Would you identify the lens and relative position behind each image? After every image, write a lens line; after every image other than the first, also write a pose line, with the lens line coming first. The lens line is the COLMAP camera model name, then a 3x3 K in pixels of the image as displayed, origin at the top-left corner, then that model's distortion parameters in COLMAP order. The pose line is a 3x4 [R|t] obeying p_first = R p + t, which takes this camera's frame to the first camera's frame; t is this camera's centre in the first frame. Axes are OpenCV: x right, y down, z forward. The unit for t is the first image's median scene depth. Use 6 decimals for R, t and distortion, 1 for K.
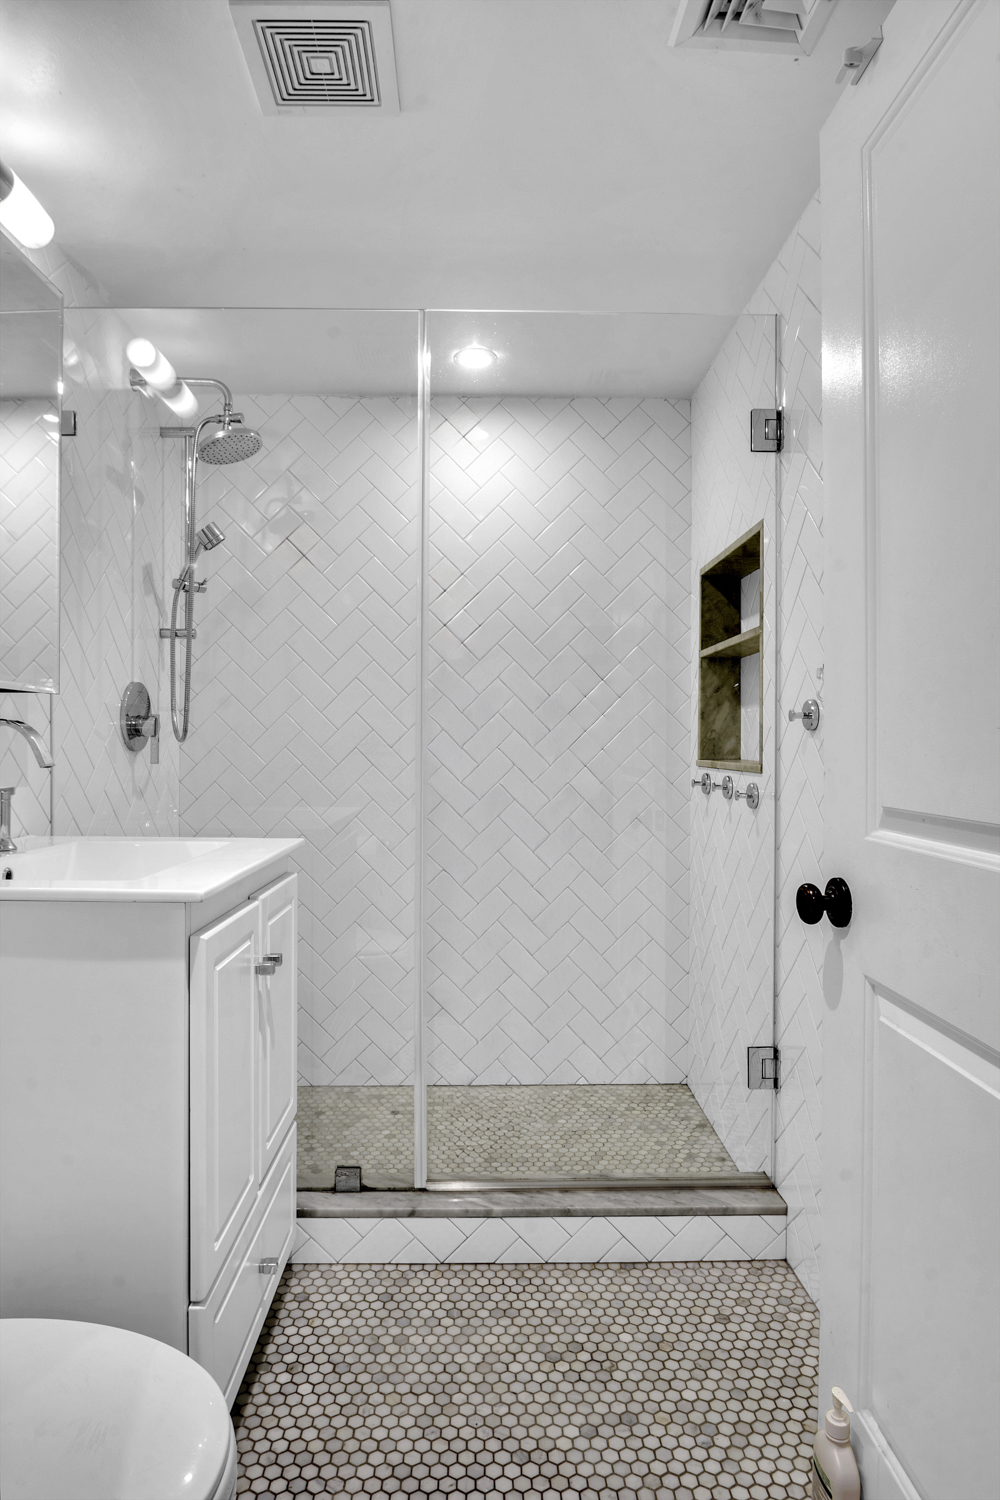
lens RADIAL K [[889.0, 0, 491.0], [0, 889.0, 739.1], [0, 0, 1]] dist [-0.051716, -0.001625]
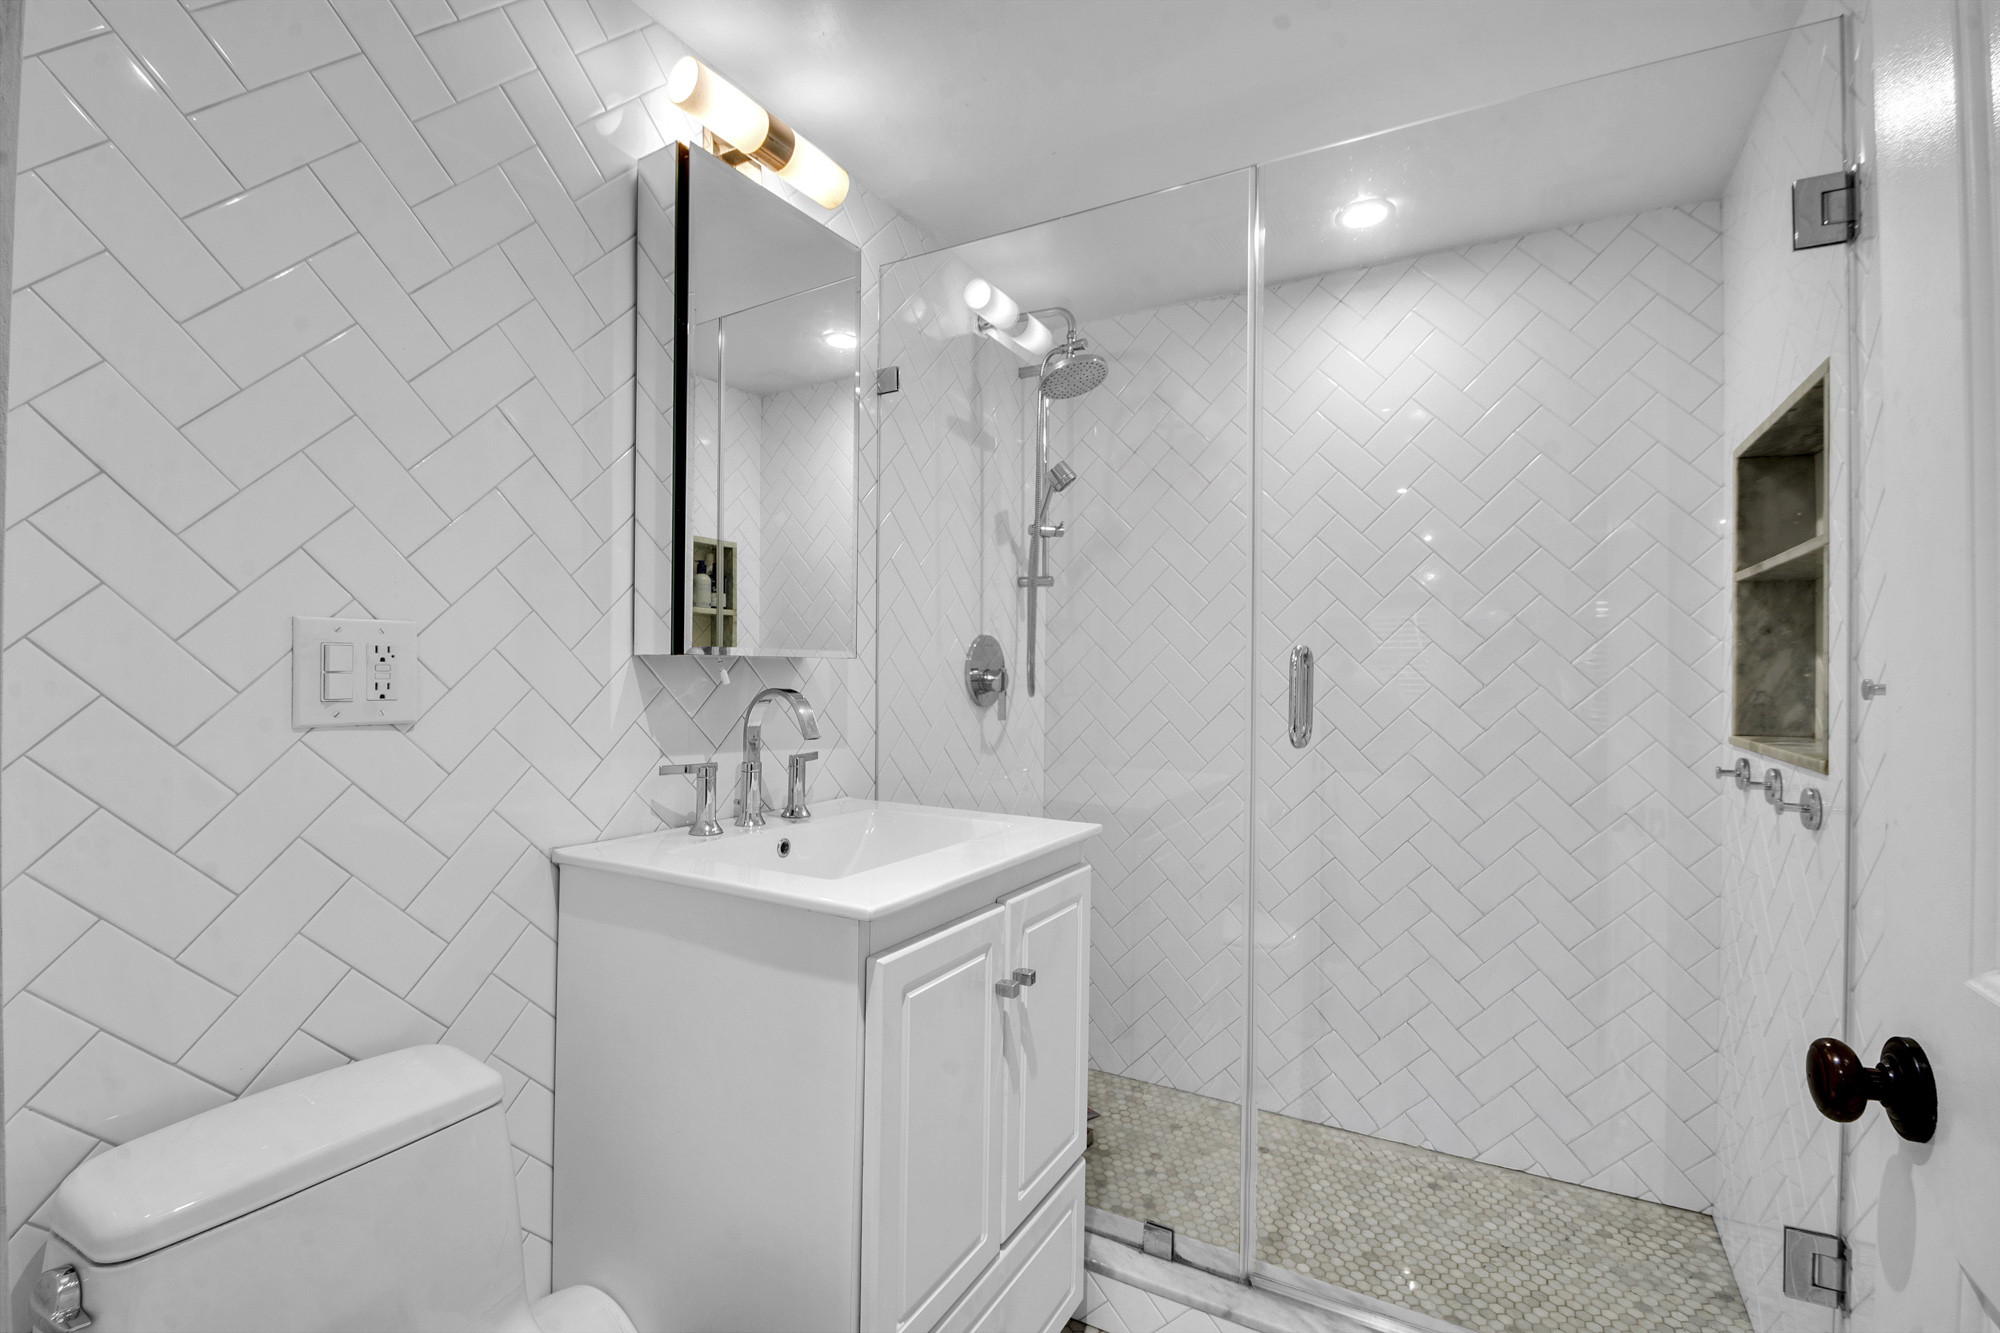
lens RADIAL K [[892.1, 0, 988.0], [0, 892.1, 659.0], [0, 0, 1]] dist [-0.012177, -0.007721]
pose [[0.856367, -0.003177, -0.516358, 0.106810], [-0.001111, 0.999967, -0.007994, -0.031042], [0.516367, 0.007419, 0.856335, 0.160699]]
